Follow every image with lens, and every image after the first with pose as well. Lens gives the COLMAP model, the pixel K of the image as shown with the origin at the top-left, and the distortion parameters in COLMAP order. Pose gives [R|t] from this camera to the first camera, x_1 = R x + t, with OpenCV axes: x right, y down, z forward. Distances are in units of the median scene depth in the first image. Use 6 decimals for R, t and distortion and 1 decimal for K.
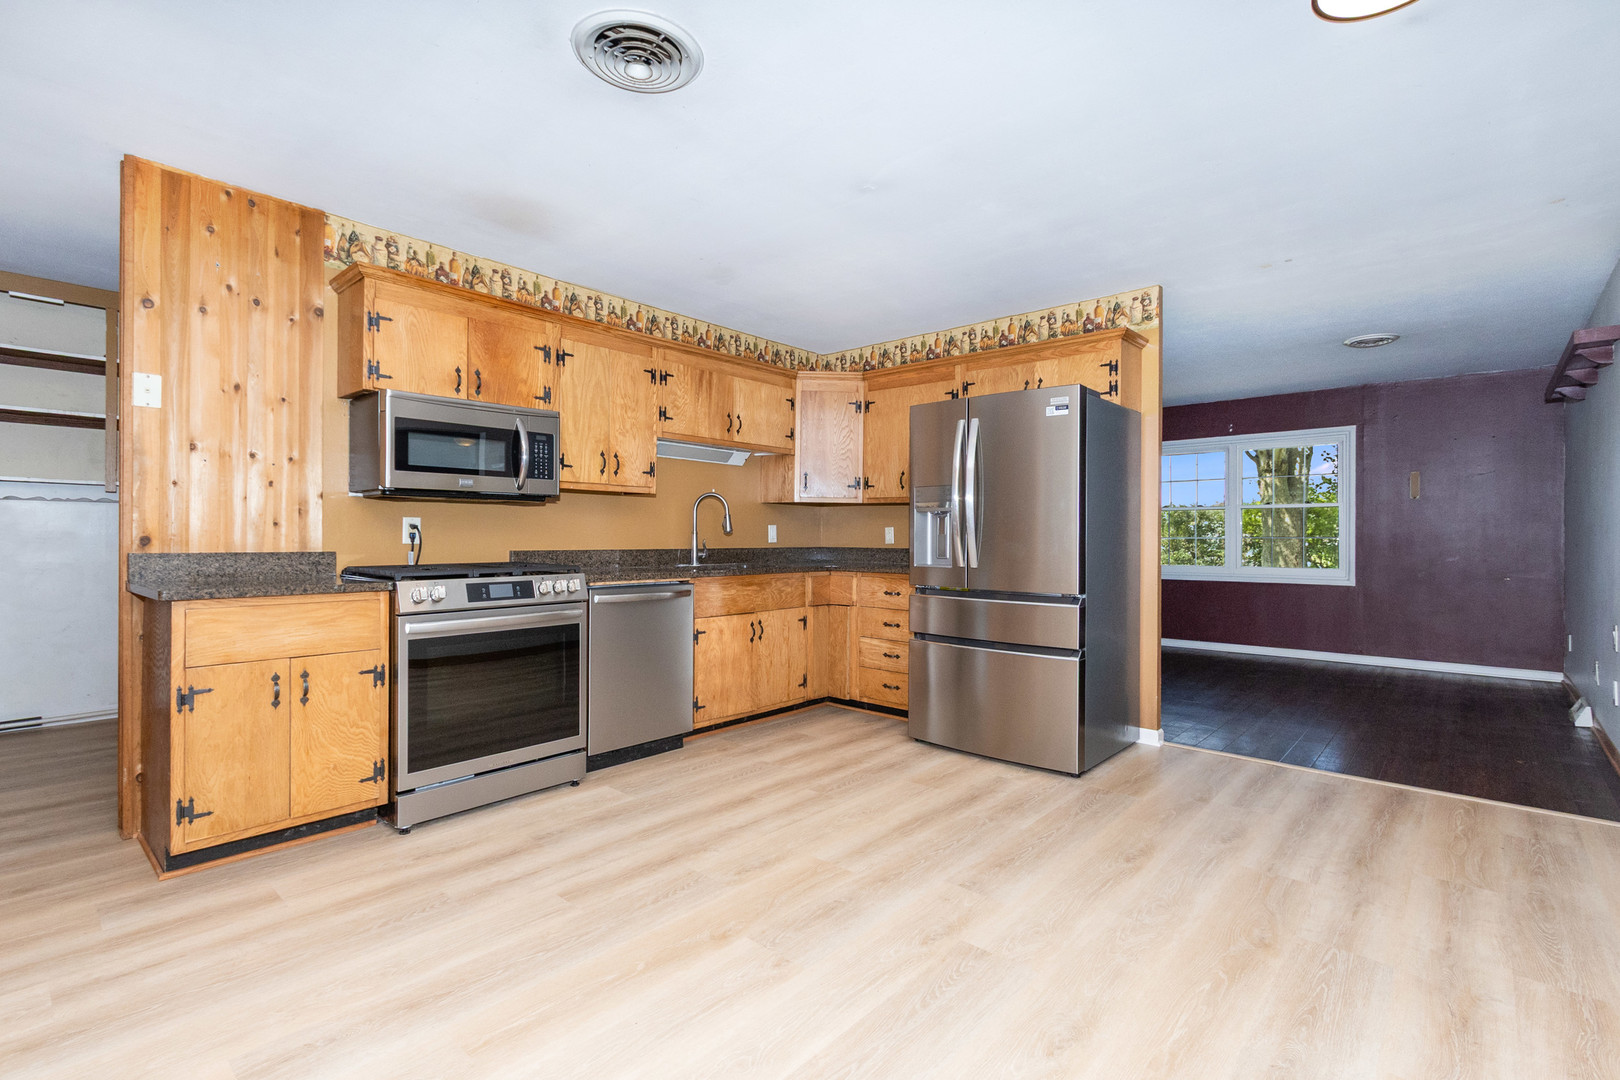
lens RADIAL K [[742.7, 0, 810.0], [0, 742.7, 540.0], [0, 0, 1]] dist [0.000288, -0.000099]
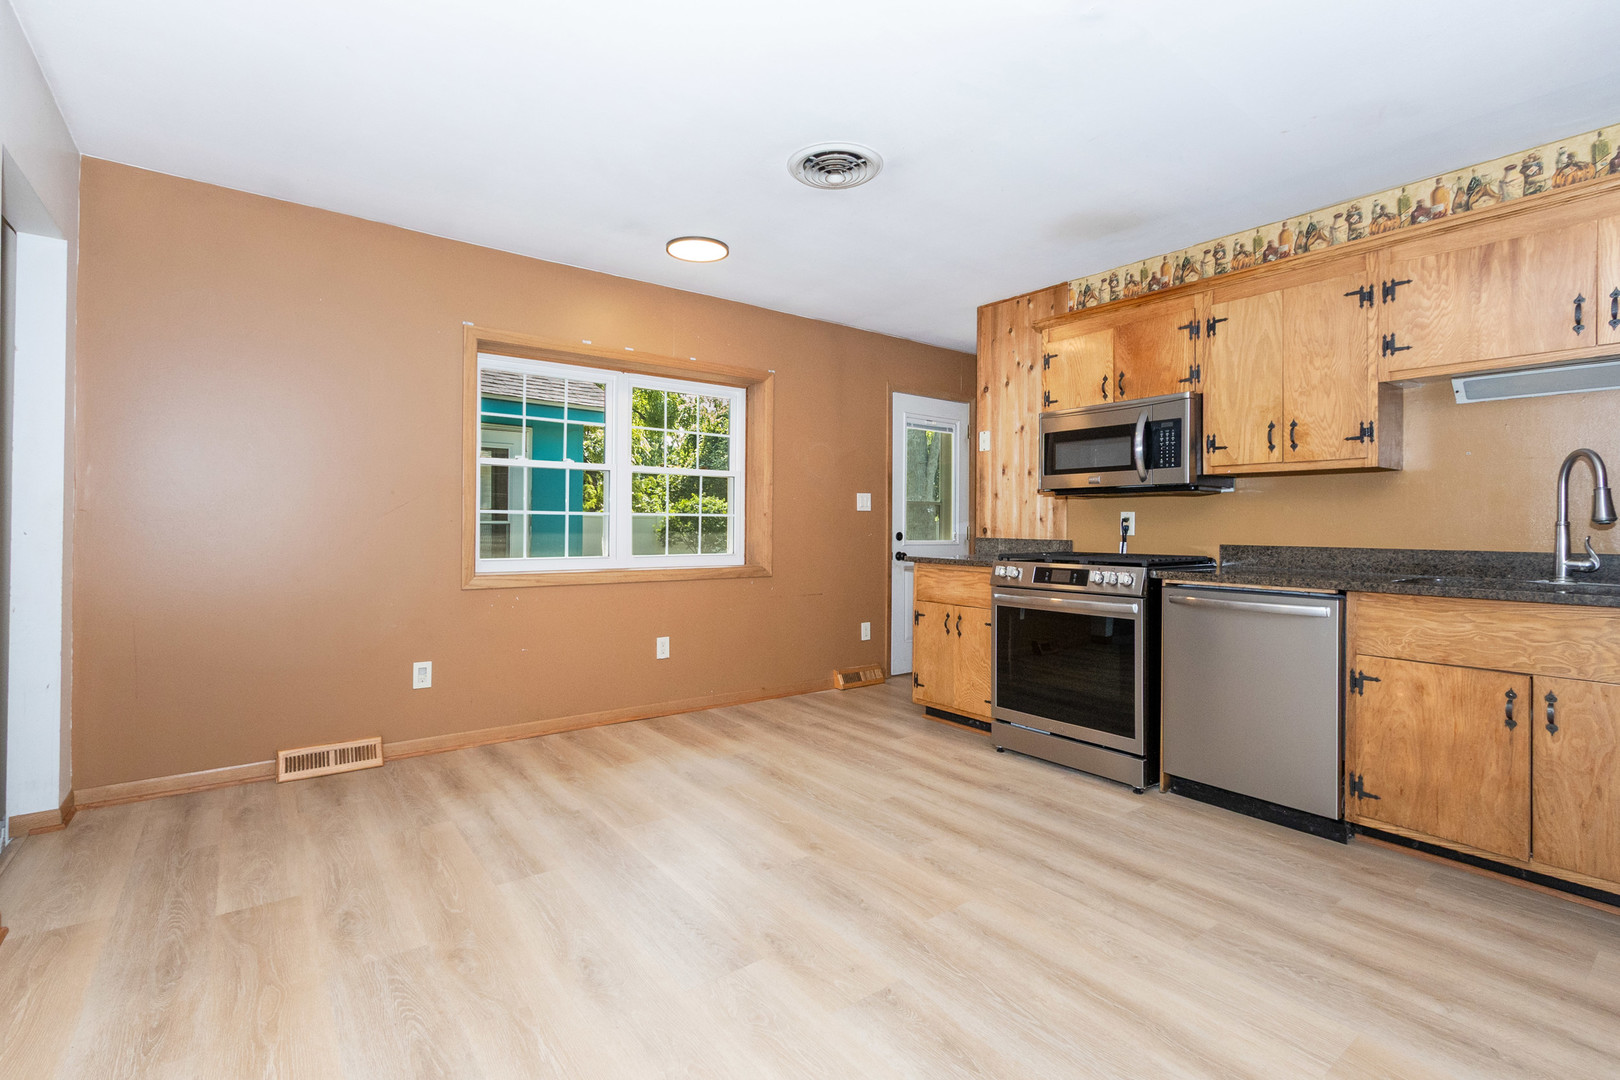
lens RADIAL K [[750.4, 0, 808.6], [0, 750.4, 528.9], [0, 0, 1]] dist [-0.002998, -0.000676]
pose [[-0.202276, -0.003546, -0.979322, 0.685449], [-0.015231, 0.999884, -0.000474, 0.003469], [0.979210, 0.014820, -0.202307, 0.765993]]
